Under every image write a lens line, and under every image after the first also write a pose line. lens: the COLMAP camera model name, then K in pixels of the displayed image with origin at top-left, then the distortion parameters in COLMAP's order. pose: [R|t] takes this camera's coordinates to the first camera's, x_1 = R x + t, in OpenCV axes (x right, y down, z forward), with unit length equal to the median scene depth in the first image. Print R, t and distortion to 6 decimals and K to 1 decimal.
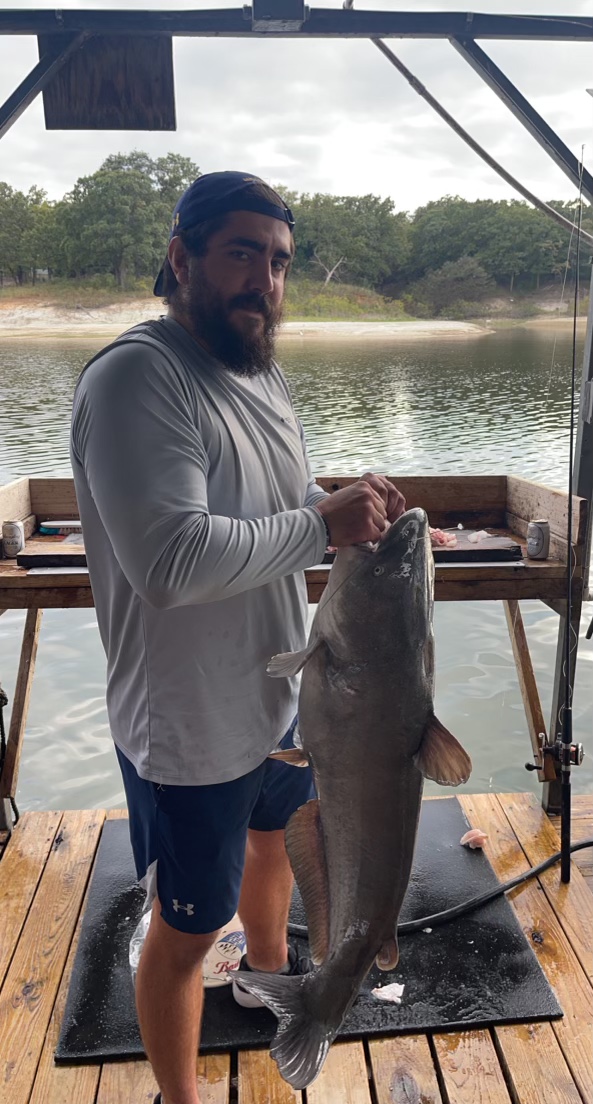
lens RADIAL K [[751.7, 0, 273.0], [0, 751.7, 553.2], [0, 0, 1]] dist [-0.002221, -0.001825]
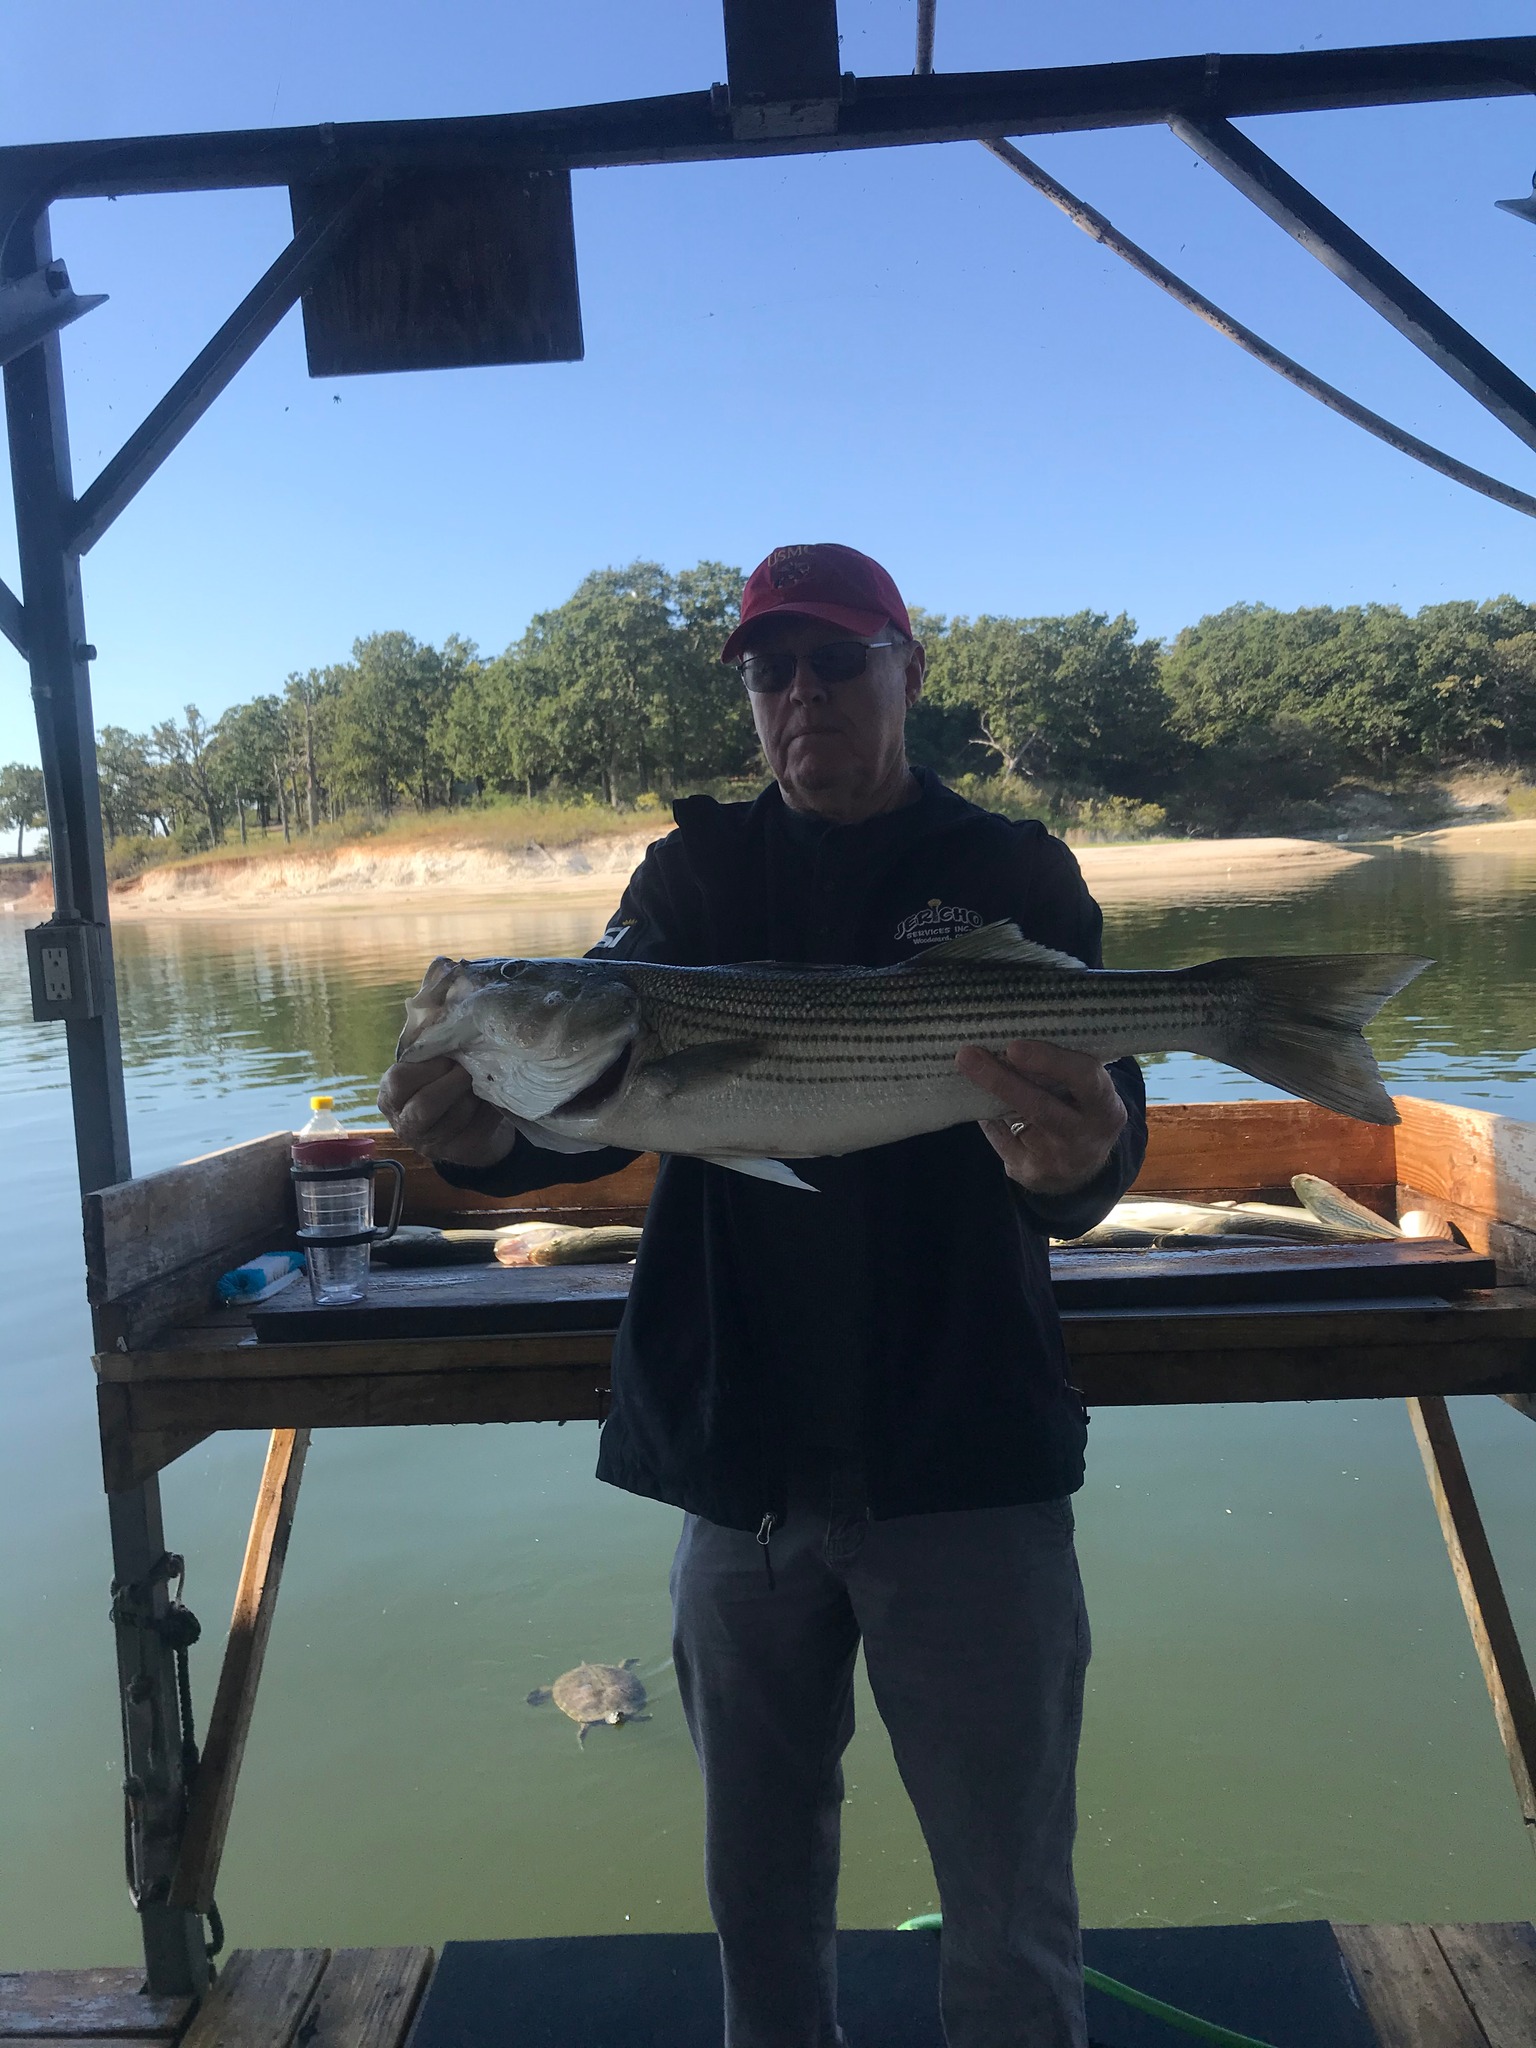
lens RADIAL K [[1549.0, 0, 768.0], [0, 1549.0, 1024.0], [0, 0, 1]] dist [-0.038964, 0.002892]
pose [[0.995477, -0.025305, -0.091571, 0.058757], [0.007106, 0.981008, -0.193838, 0.019811], [0.094737, 0.192311, 0.976750, 0.170147]]
